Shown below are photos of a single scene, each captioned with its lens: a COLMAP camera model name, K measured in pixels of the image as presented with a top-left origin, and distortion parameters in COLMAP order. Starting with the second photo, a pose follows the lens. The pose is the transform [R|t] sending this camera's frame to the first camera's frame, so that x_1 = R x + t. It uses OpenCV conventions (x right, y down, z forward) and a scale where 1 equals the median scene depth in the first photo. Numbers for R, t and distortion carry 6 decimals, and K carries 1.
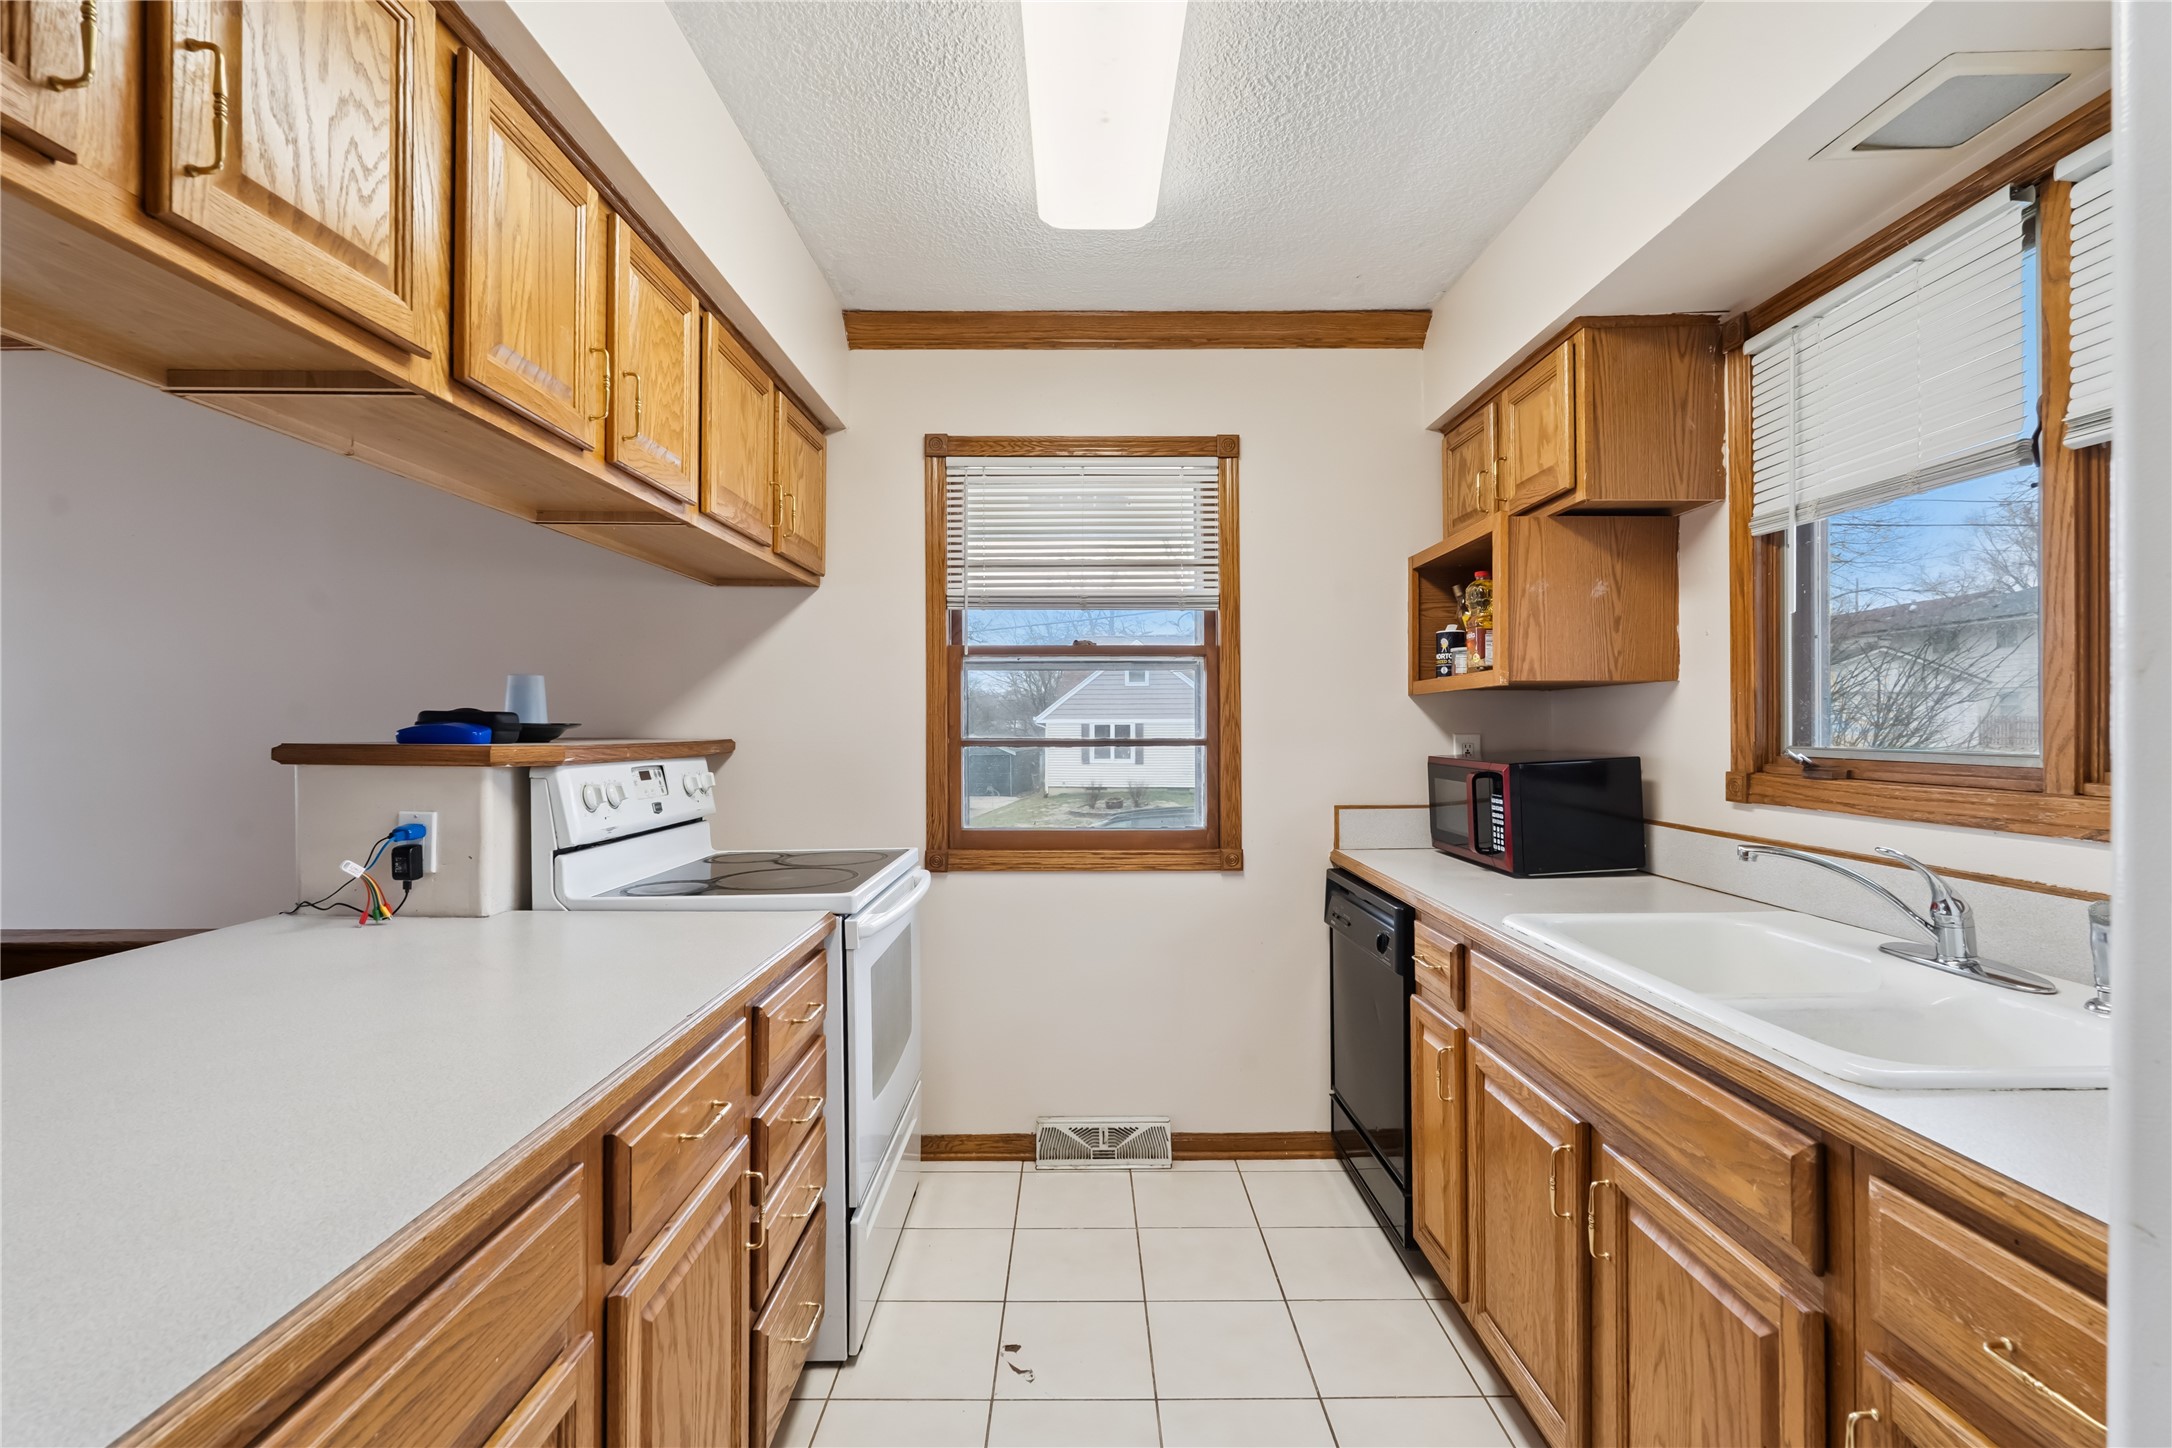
lens RADIAL K [[968.3, 0, 1089.2], [0, 968.3, 717.4], [0, 0, 1]] dist [-0.004278, -0.000284]
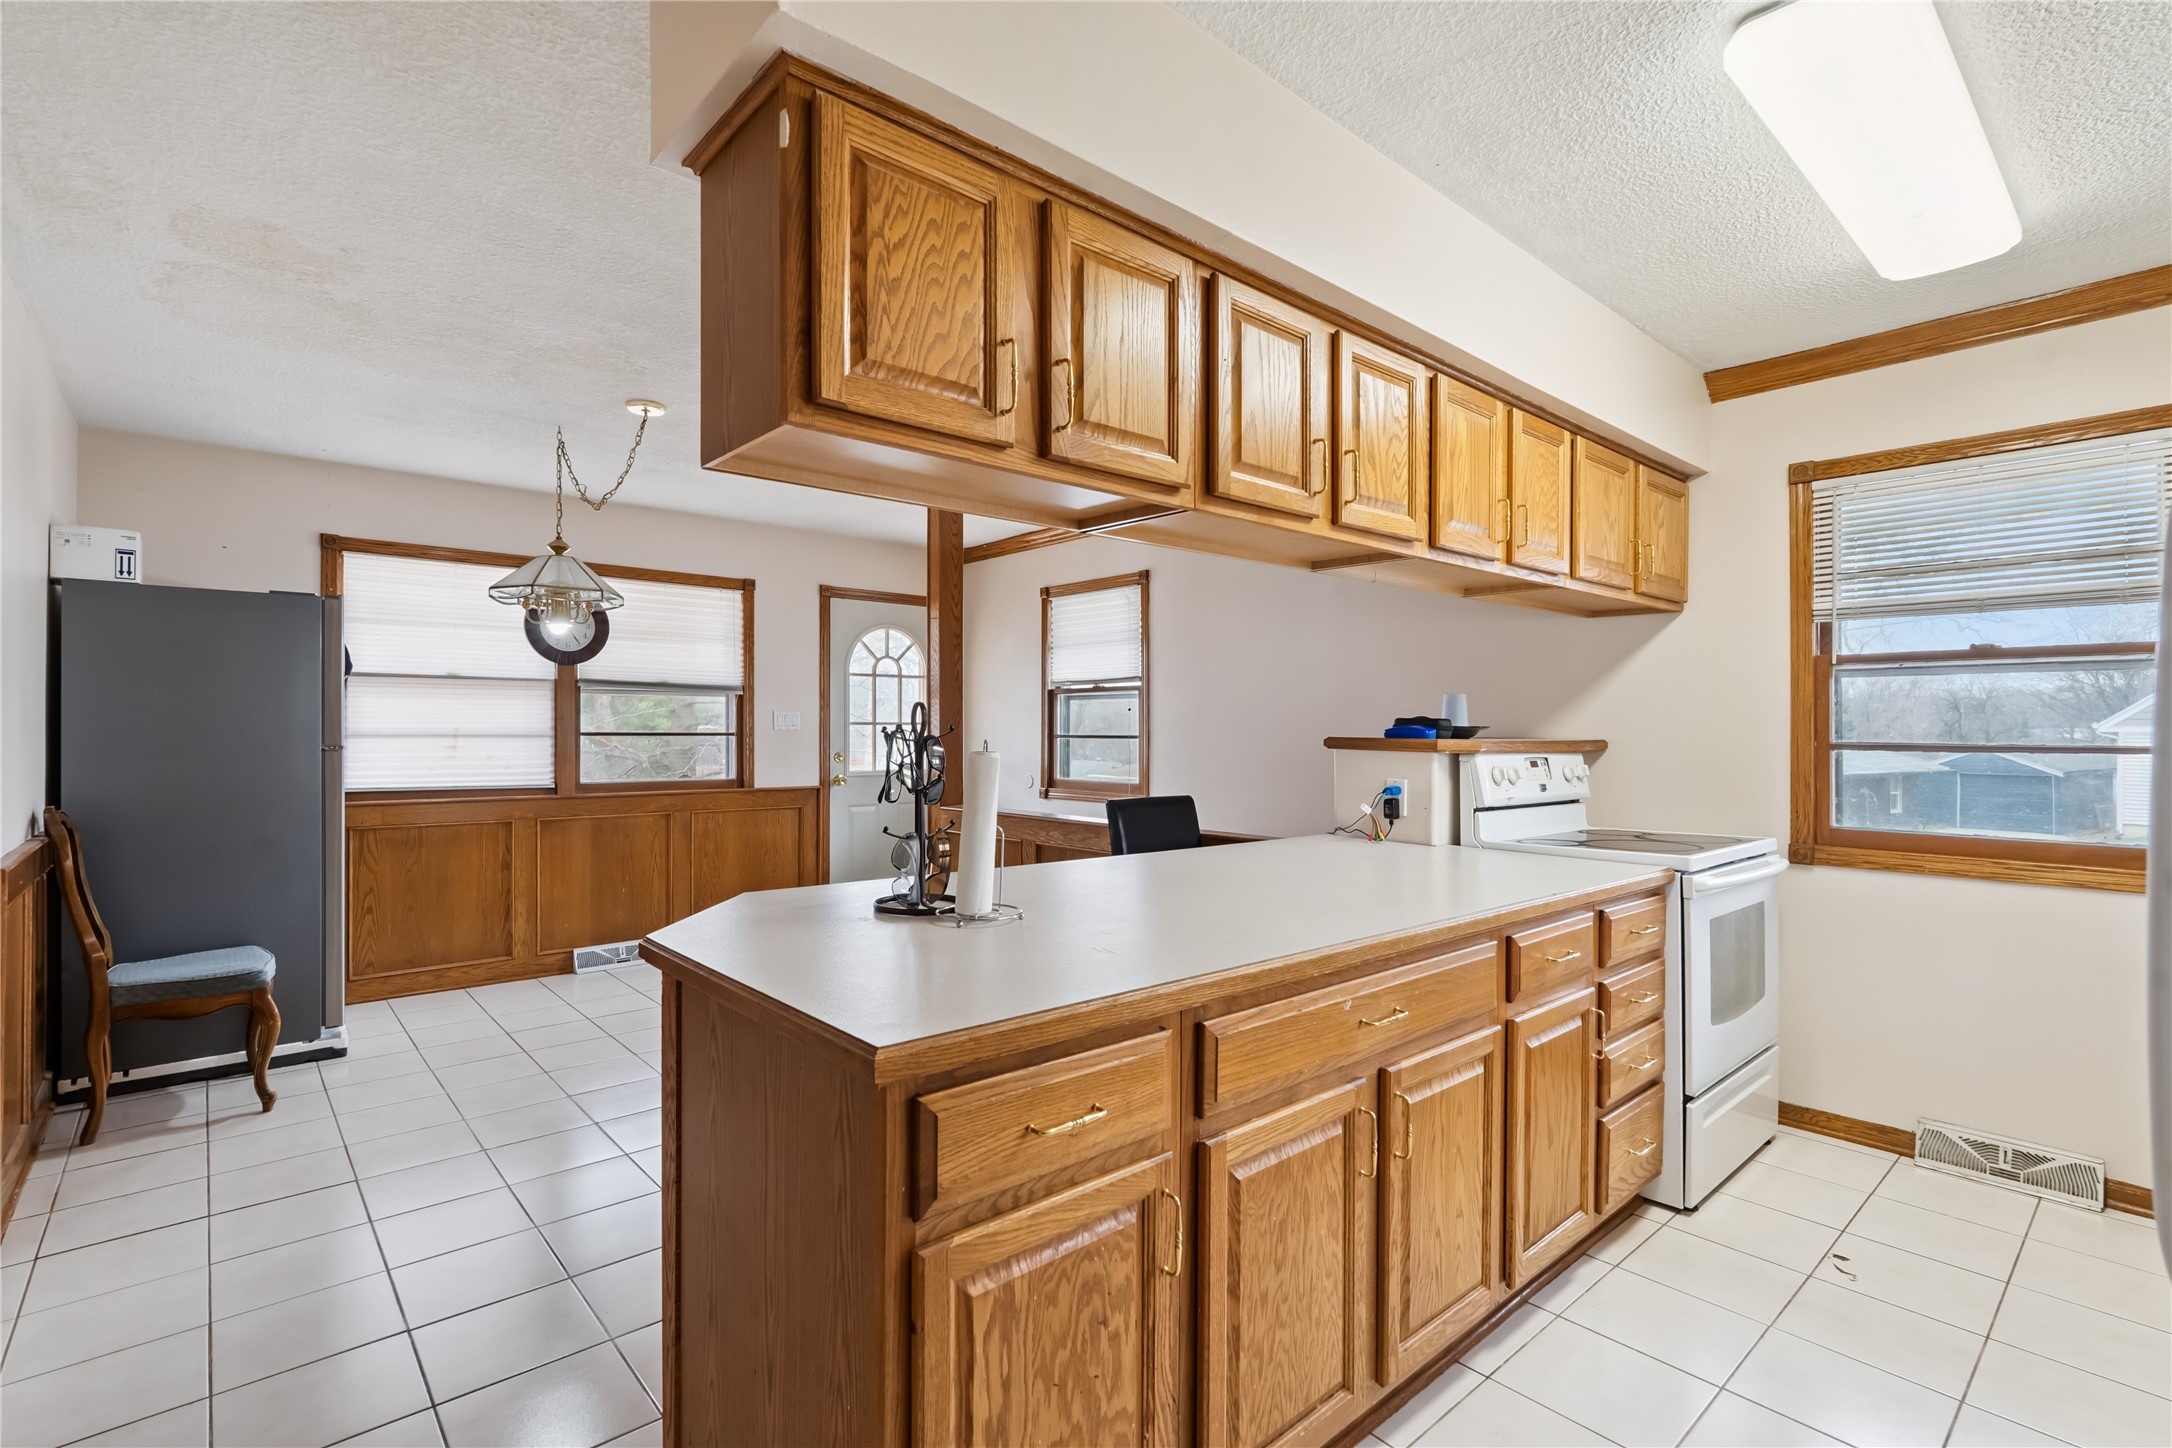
lens RADIAL K [[1006.2, 0, 1086.0], [0, 1006.2, 724.0], [0, 0, 1]] dist [0.000465, -0.000171]
pose [[0.654114, 0.001631, -0.756395, 0.231821], [-0.001045, 0.999999, 0.001253, 0.001489], [0.756396, -0.000029, 0.654114, -0.470499]]
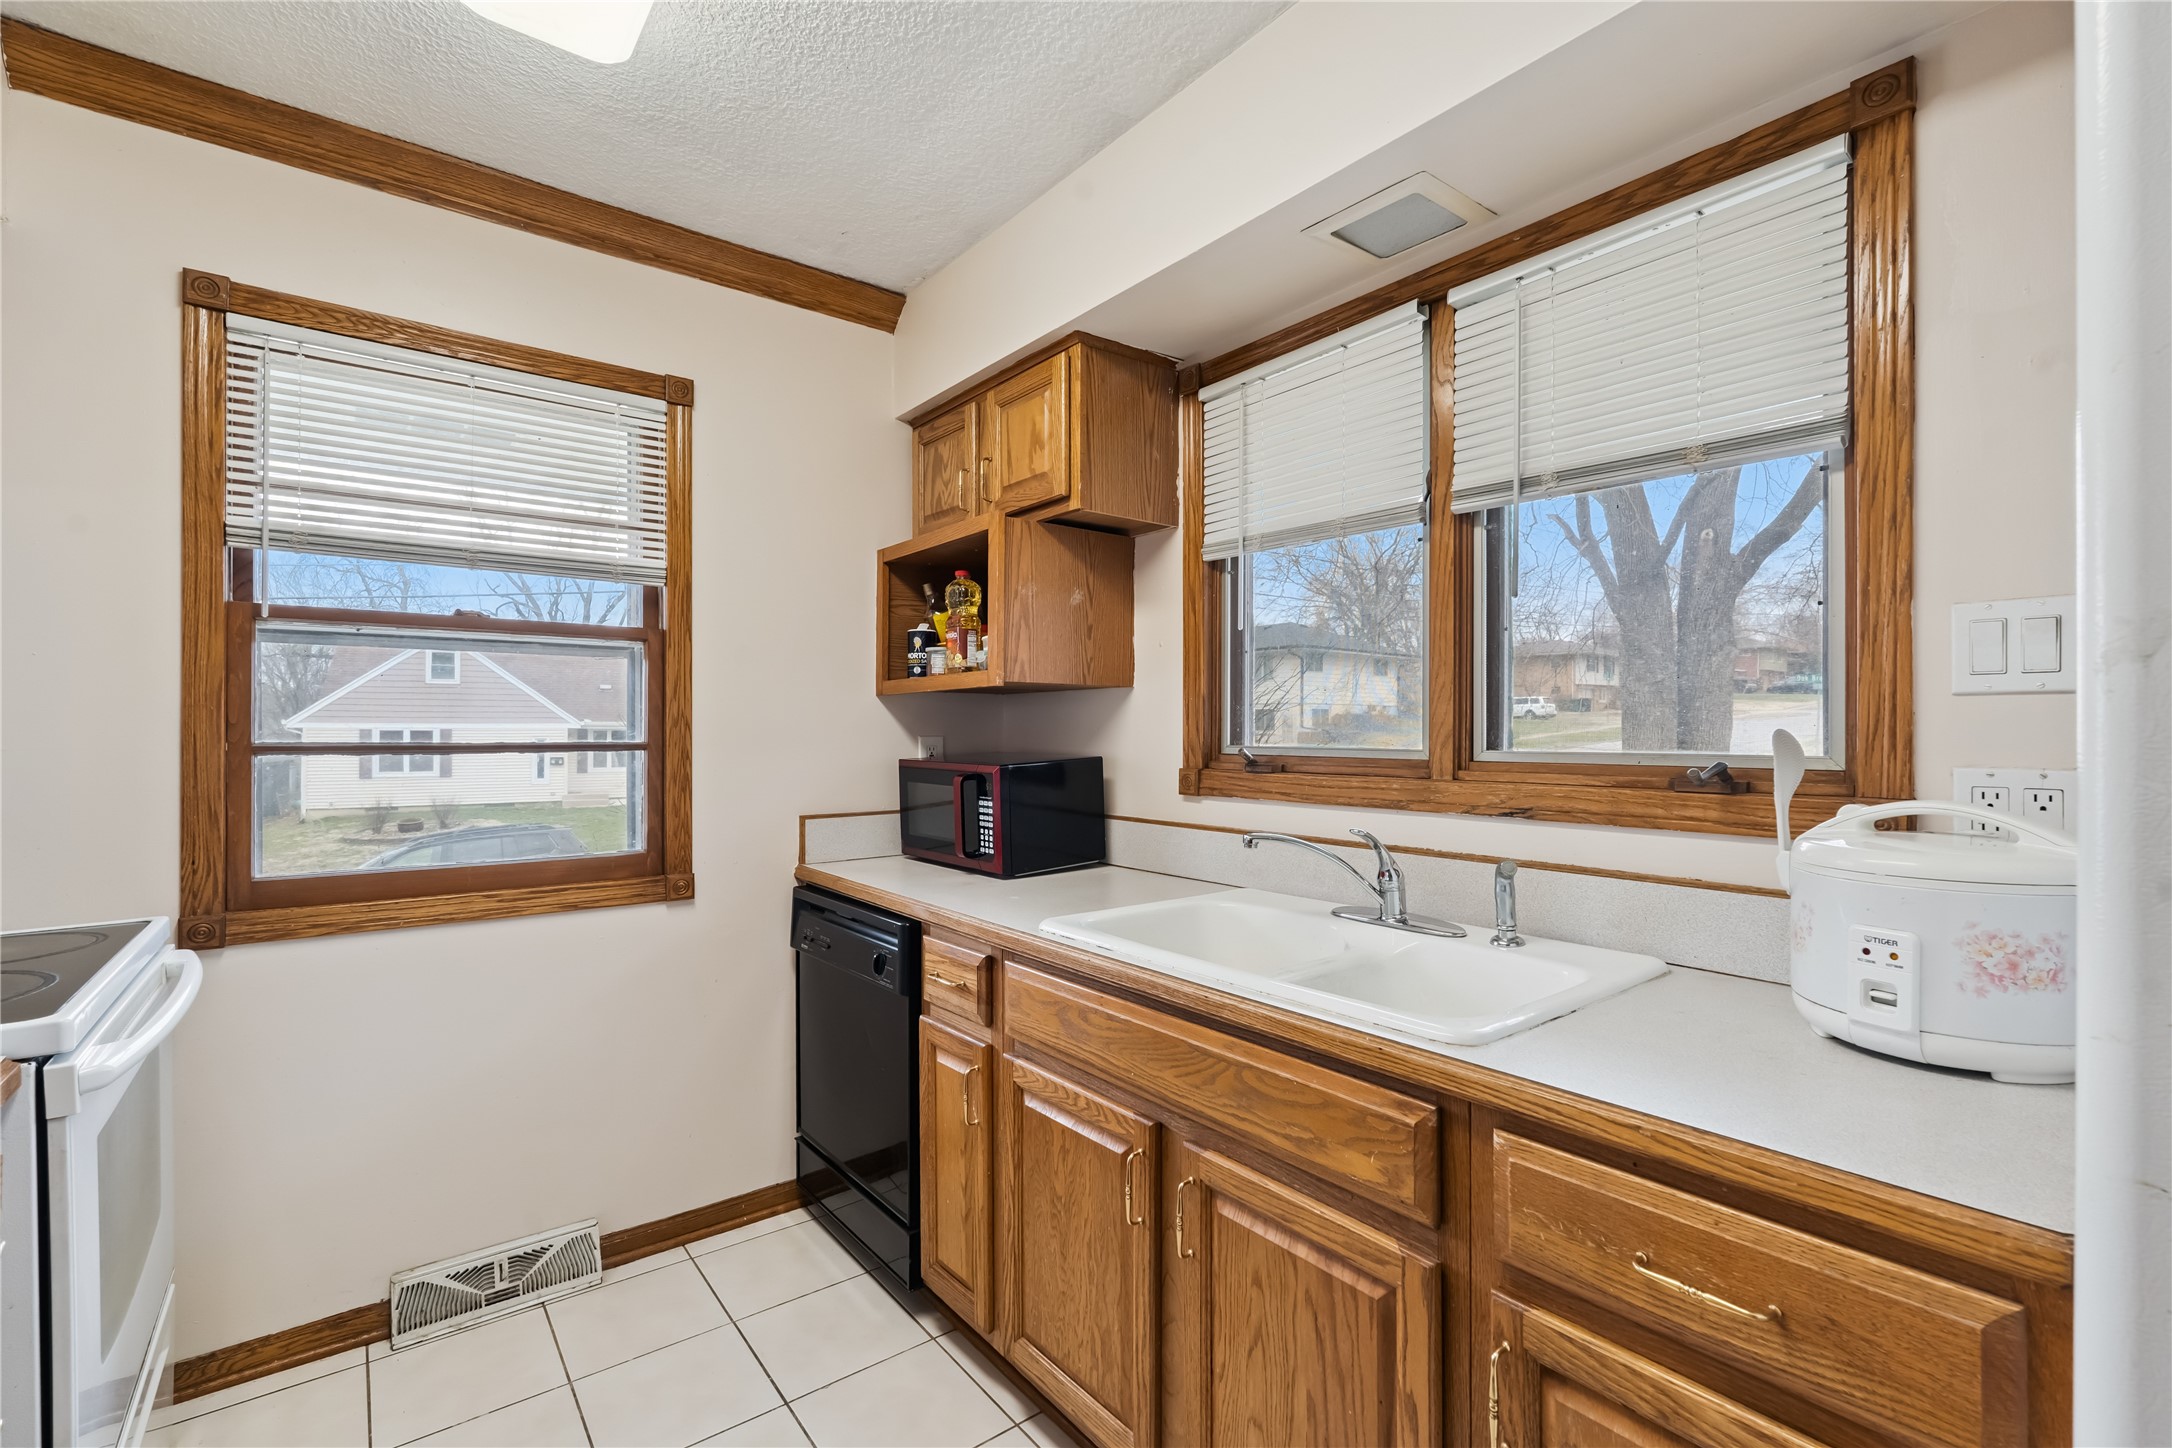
lens RADIAL K [[948.5, 0, 1086.1], [0, 948.5, 726.5], [0, 0, 1]] dist [-0.005200, 0.000236]
pose [[0.793810, 0.006117, 0.608135, -0.098066], [-0.007617, 0.999971, -0.000115, 0.008149], [-0.608118, -0.004541, 0.793834, 0.188654]]
